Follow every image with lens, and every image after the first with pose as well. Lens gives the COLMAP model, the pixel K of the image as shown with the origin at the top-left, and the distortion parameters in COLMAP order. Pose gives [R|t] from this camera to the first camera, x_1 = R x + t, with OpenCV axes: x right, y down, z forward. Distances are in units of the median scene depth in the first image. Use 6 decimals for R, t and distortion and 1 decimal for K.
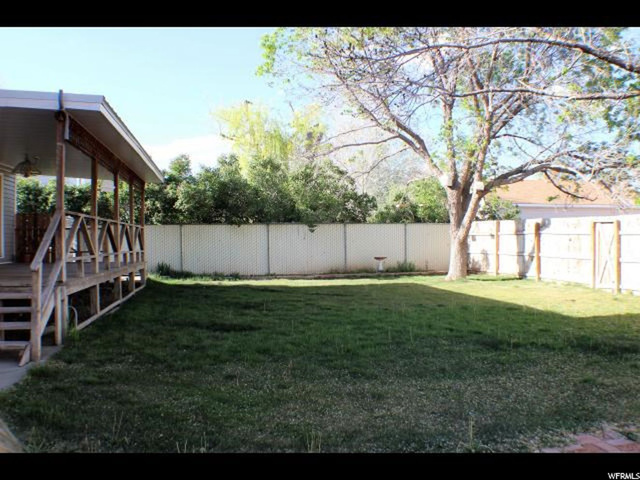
lens RADIAL K [[558.5, 0, 320.0], [0, 558.5, 240.0], [0, 0, 1]] dist [-0.198292, 0.065264]
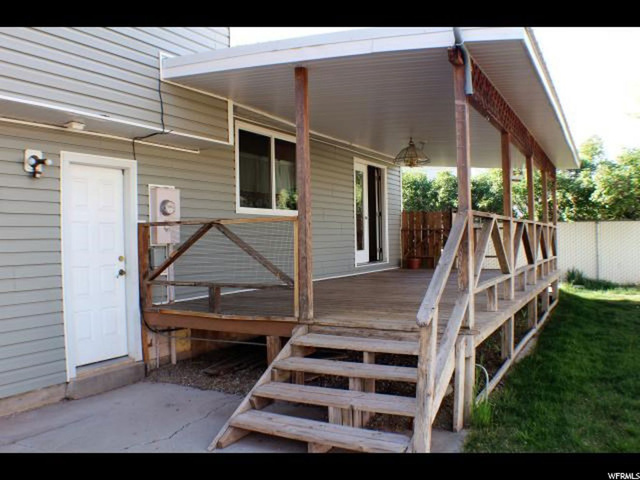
lens RADIAL K [[558.5, 0, 320.0], [0, 558.5, 240.0], [0, 0, 1]] dist [-0.198292, 0.065264]
pose [[0.778895, 0.002985, -0.627147, -0.091183], [0.004539, 0.999936, 0.010395, -0.011655], [0.627138, -0.010943, 0.778831, 0.167474]]
